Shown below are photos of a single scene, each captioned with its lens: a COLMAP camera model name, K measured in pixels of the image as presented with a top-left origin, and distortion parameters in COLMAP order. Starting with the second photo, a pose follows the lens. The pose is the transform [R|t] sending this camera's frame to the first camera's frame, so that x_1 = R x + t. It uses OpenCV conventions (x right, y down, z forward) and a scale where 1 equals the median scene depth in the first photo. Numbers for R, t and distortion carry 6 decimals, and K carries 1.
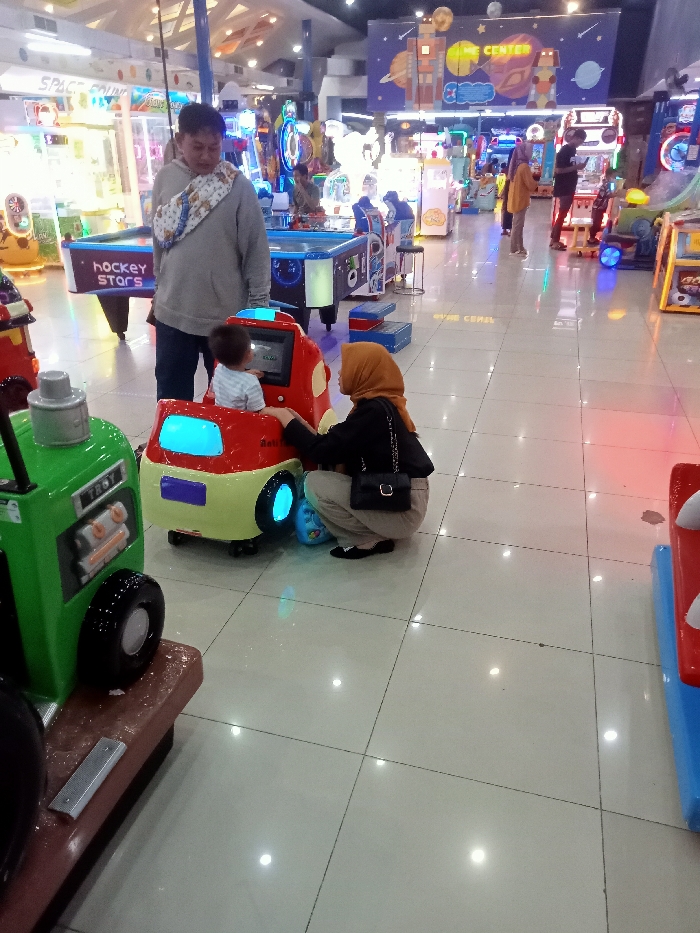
lens RADIAL K [[691.7, 0, 348.7], [0, 691.7, 465.9], [0, 0, 1]] dist [0.012934, 0.004250]
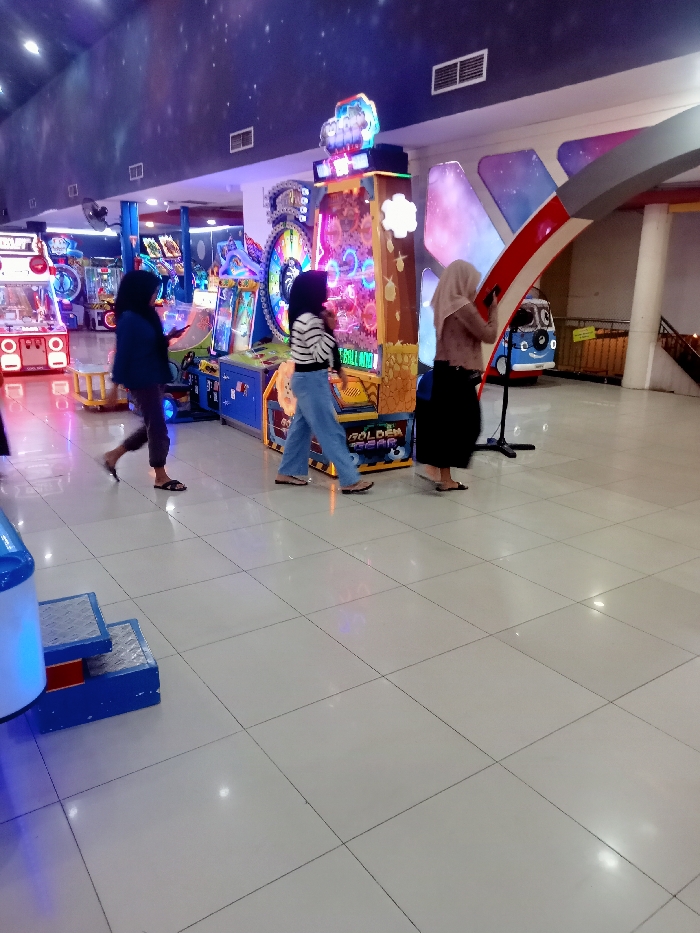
lens RADIAL K [[691.7, 0, 350.9], [0, 691.7, 467.5], [0, 0, 1]] dist [0.012934, 0.004250]
pose [[0.622970, -0.190288, 0.758748, -0.075678], [0.309442, 0.950790, -0.015616, -0.112534], [-0.718439, 0.244517, 0.651197, 0.241163]]
